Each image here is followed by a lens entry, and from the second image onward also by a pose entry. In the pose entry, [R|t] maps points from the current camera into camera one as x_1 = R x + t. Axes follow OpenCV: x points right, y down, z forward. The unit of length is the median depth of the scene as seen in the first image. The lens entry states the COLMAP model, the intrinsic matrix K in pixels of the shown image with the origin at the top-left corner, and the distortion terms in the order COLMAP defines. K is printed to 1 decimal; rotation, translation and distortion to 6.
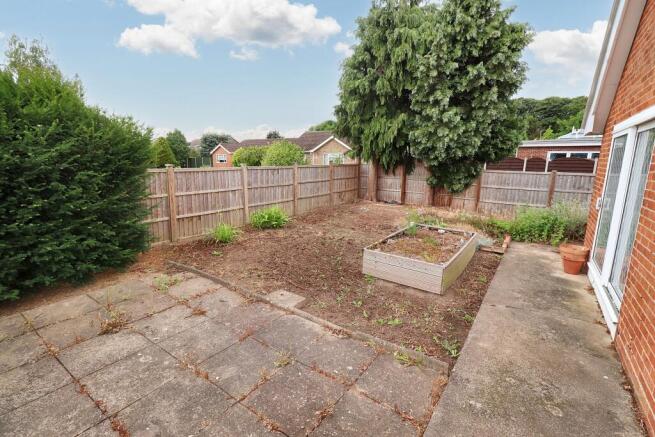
lens RADIAL K [[302.5, 0, 328.2], [0, 302.5, 217.0], [0, 0, 1]] dist [0.000987, 0.000200]
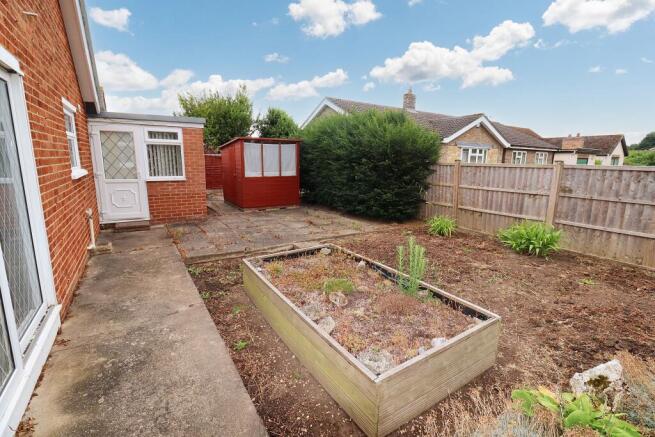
lens RADIAL K [[302.5, 0, 328.8], [0, 302.5, 217.1], [0, 0, 1]] dist [0.000987, 0.000200]
pose [[-0.378563, 0.150665, -0.913231, 1.160803], [-0.188546, 0.953421, 0.235454, -0.227172], [0.906168, 0.261320, -0.332522, 1.596013]]
